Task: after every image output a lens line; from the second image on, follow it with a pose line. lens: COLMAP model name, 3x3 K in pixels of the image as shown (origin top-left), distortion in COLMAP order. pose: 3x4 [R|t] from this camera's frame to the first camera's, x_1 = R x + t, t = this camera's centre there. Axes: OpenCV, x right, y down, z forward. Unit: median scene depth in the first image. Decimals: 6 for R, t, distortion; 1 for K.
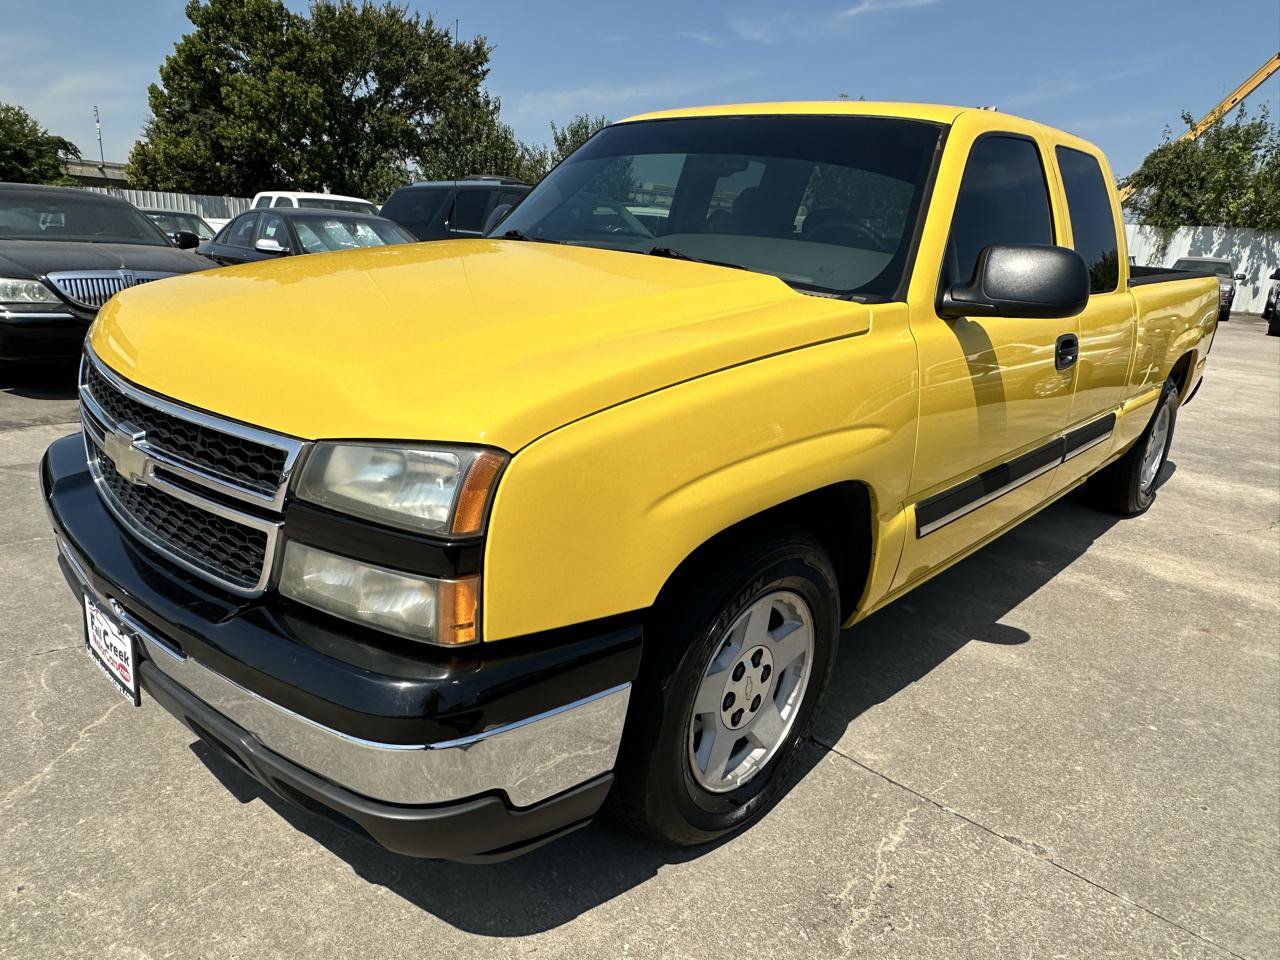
lens RADIAL K [[847.8, 0, 634.6], [0, 847.8, 482.6], [0, 0, 1]] dist [-0.001871, -0.000436]
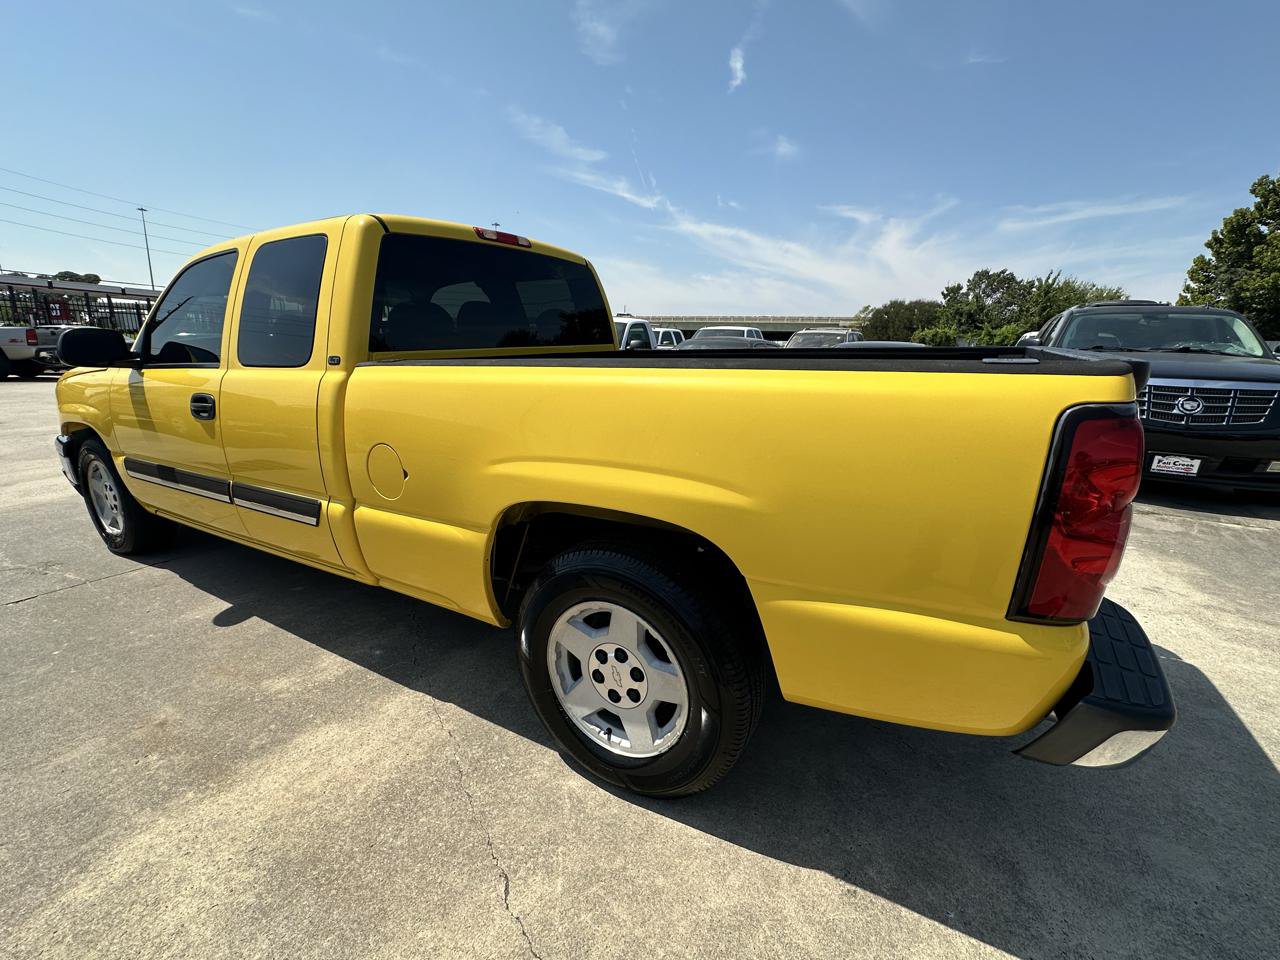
lens RADIAL K [[555.7, 0, 642.4], [0, 555.7, 479.2], [0, 0, 1]] dist [-0.001186, -0.000536]
pose [[0.220442, 0.181811, -0.958306, 0.754113], [-0.277077, 0.953674, 0.117195, -0.168688], [0.935219, 0.239690, 0.260605, 0.725967]]
